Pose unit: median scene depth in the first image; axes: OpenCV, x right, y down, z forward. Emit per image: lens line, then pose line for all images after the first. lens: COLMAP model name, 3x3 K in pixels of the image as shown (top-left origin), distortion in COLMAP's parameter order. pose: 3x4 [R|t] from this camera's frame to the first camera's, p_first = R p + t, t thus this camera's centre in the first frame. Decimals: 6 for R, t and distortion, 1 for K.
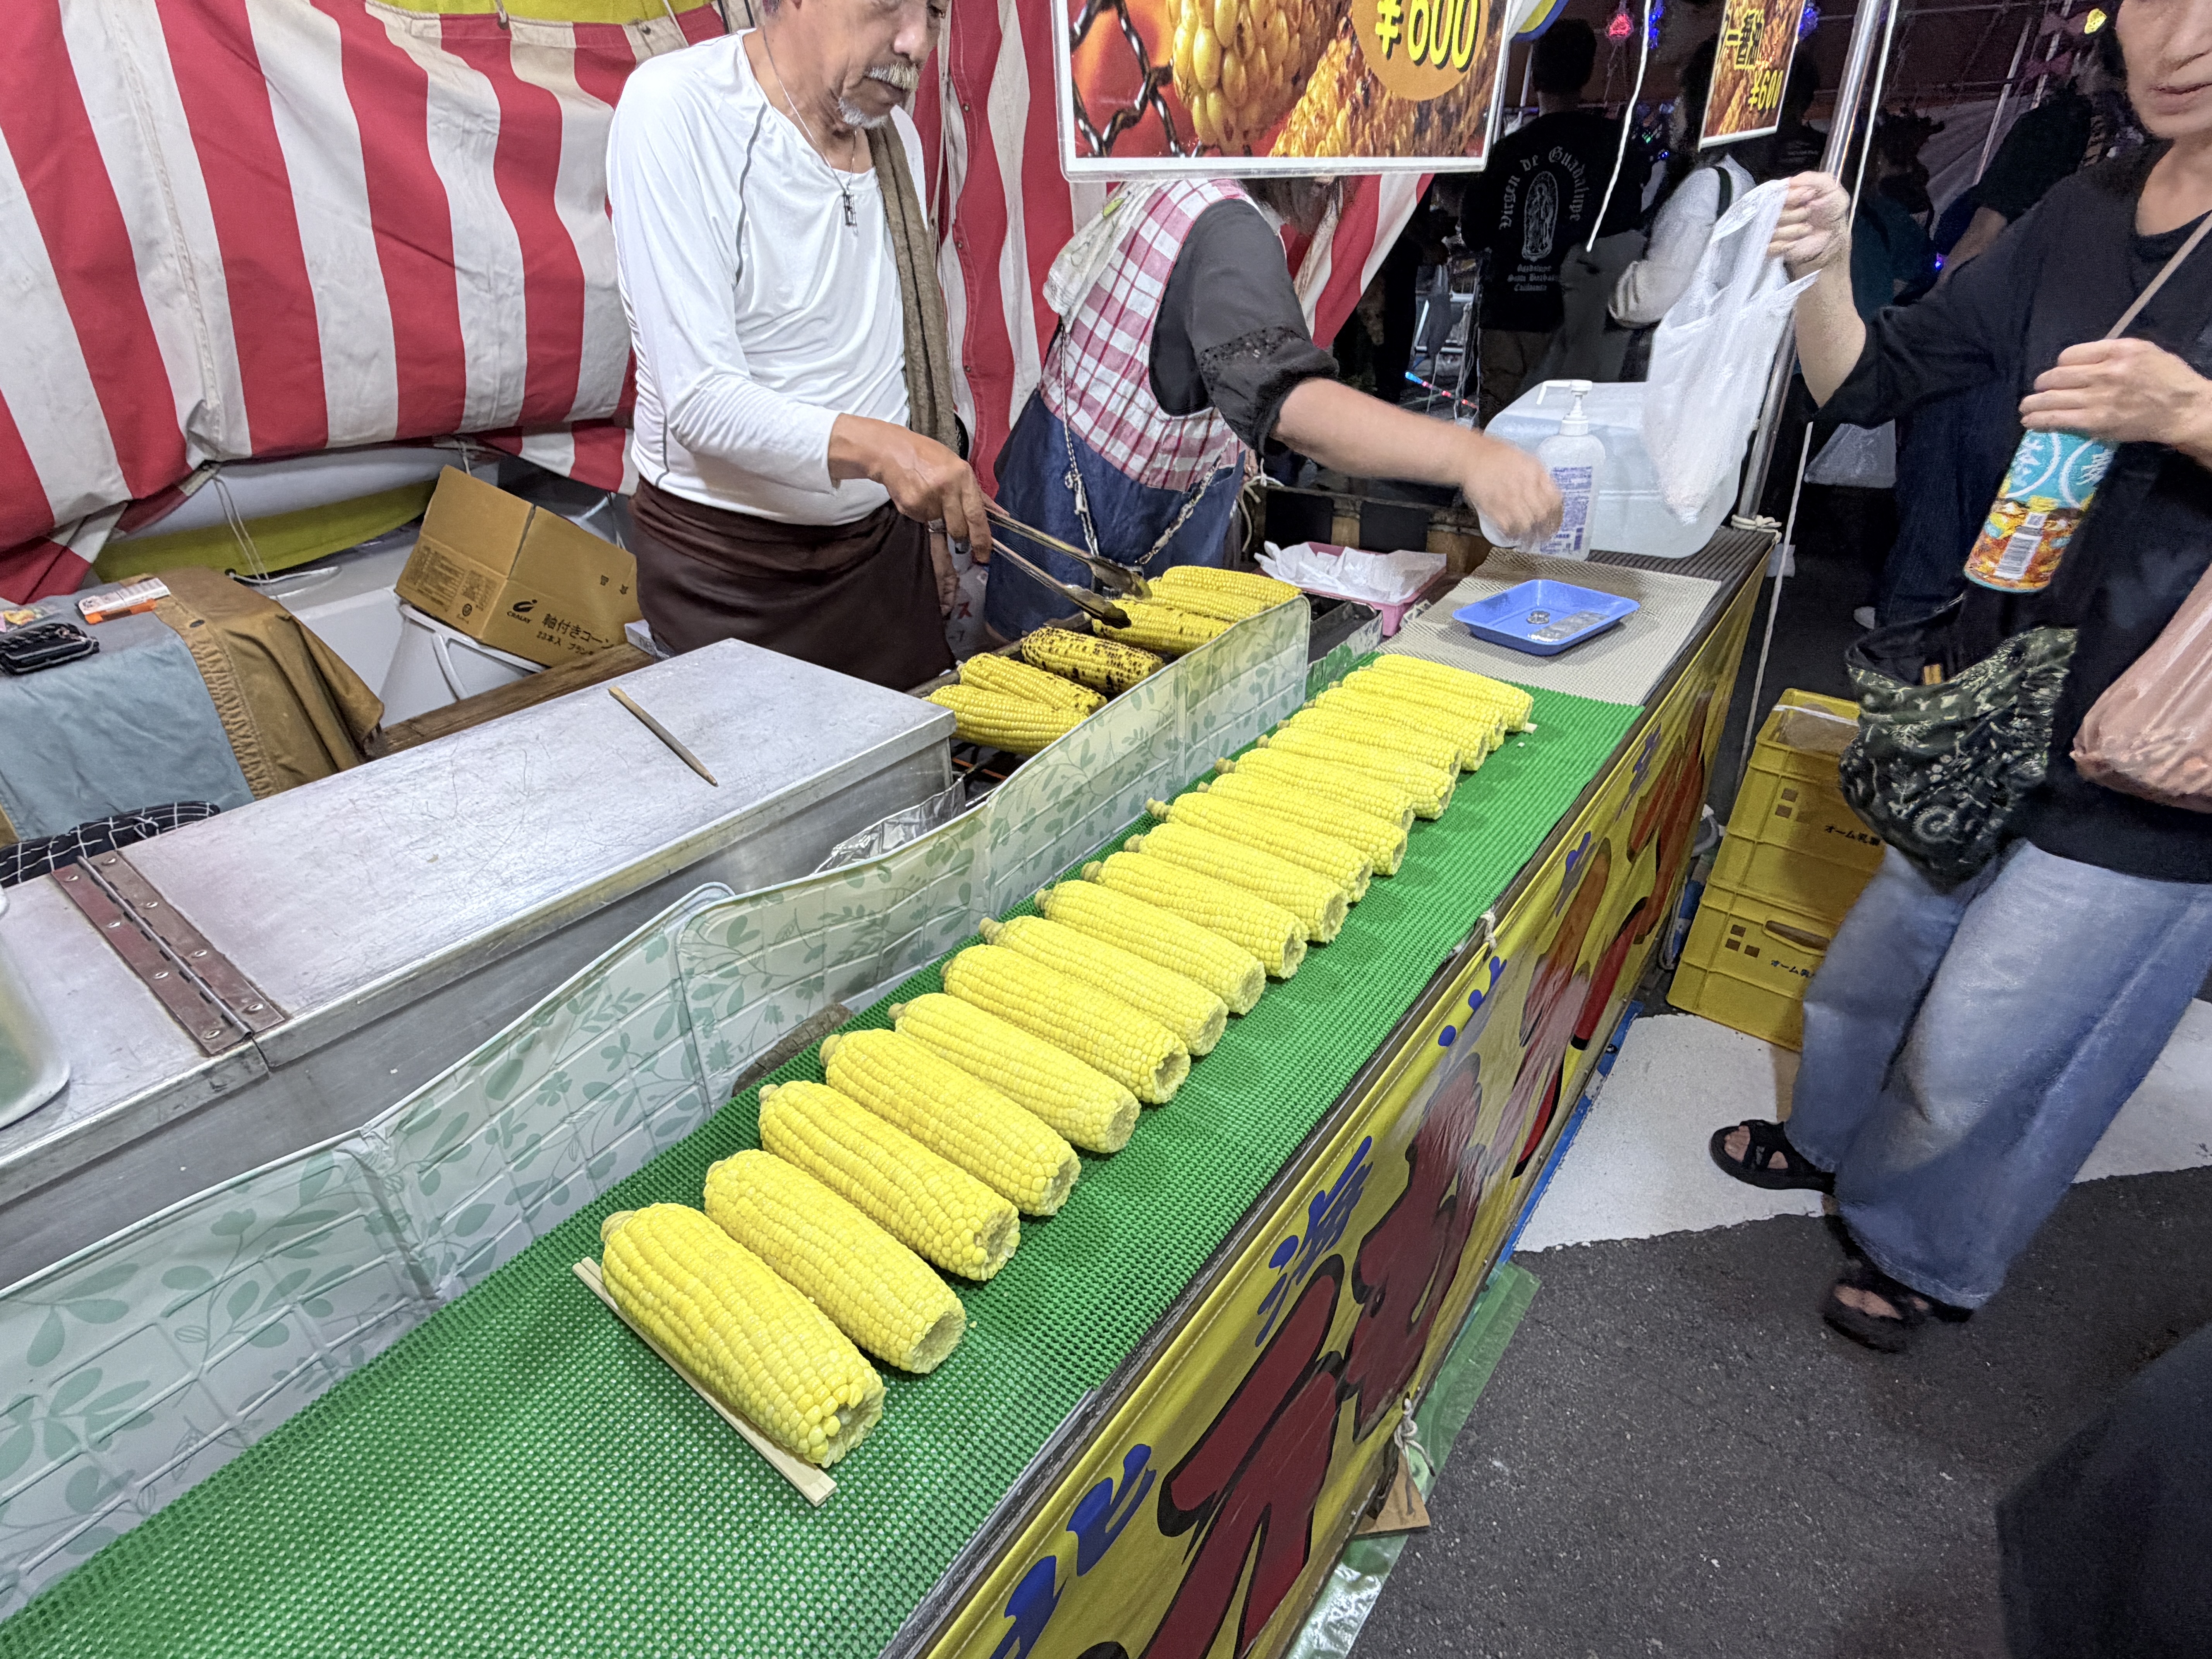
lens RADIAL K [[1099.6, 0, 1100.8], [0, 1099.6, 833.1], [0, 0, 1]] dist [-0.004292, -0.000390]
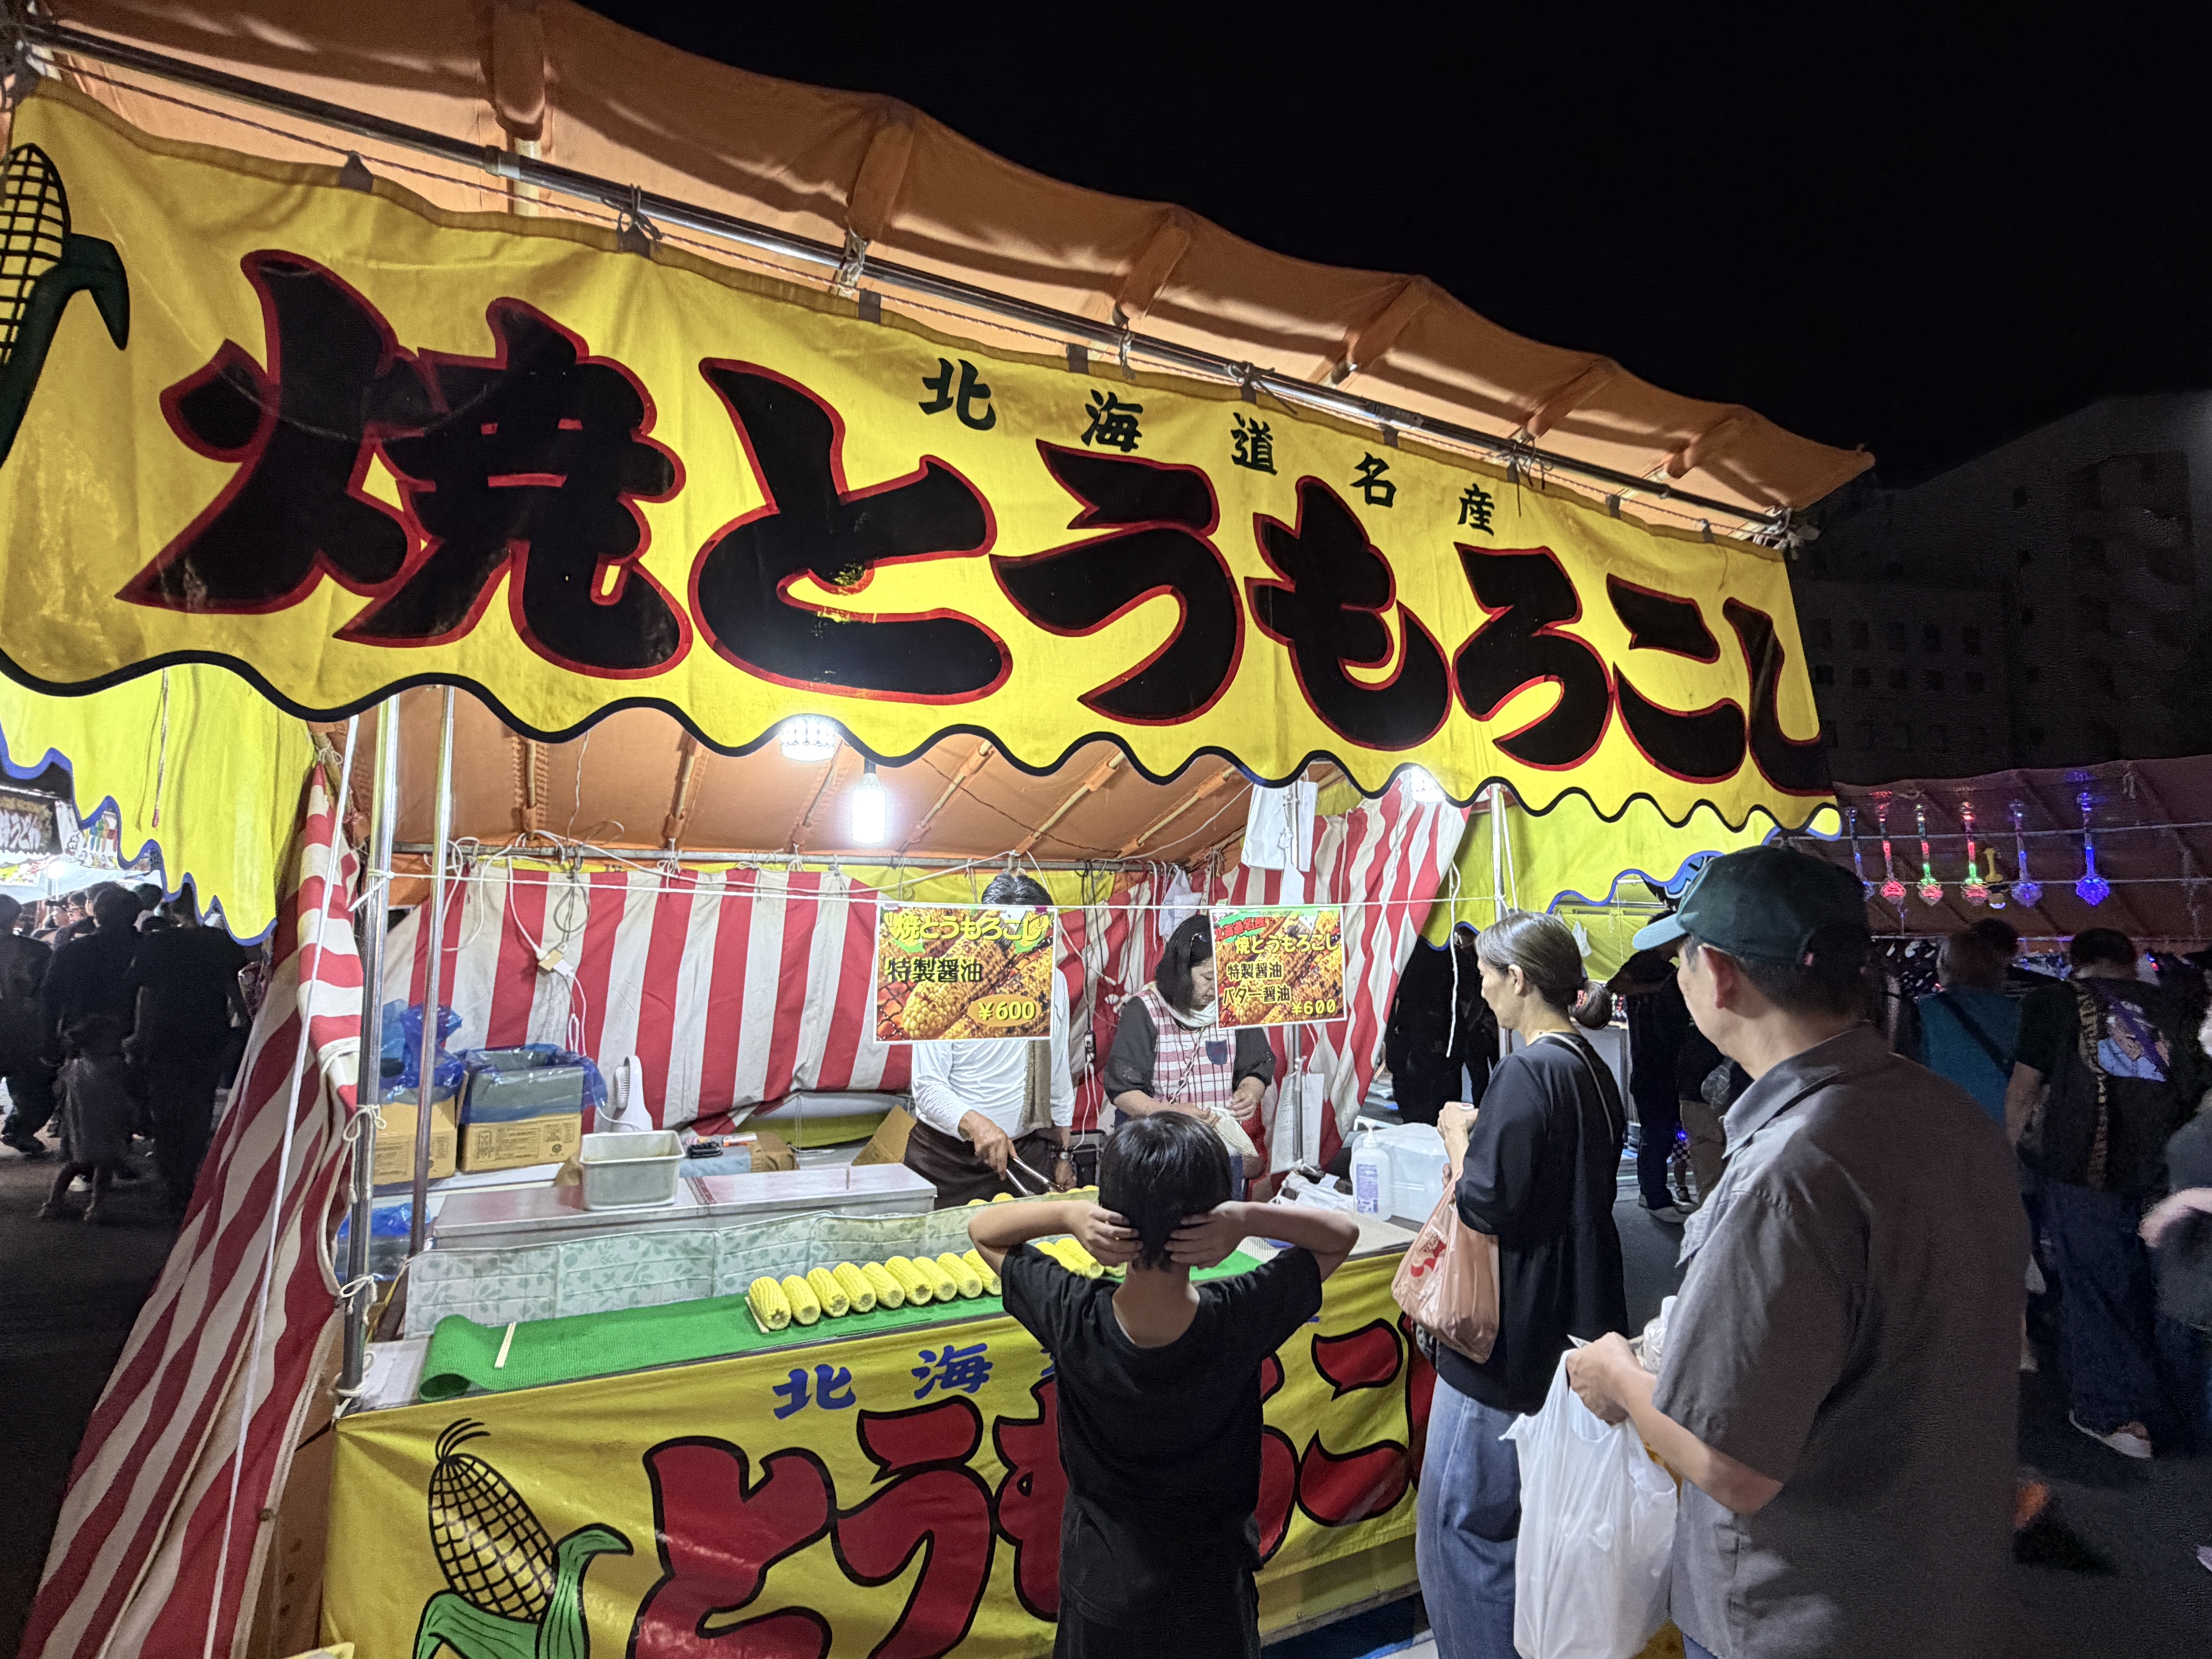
lens RADIAL K [[1099.6, 0, 1107.9], [0, 1099.6, 832.7], [0, 0, 1]] dist [-0.004292, -0.000390]
pose [[0.900087, -0.001080, -0.435709, 1.521415], [-0.255167, 0.809267, -0.529128, 0.542660], [0.353177, 0.587440, 0.728135, -1.475013]]
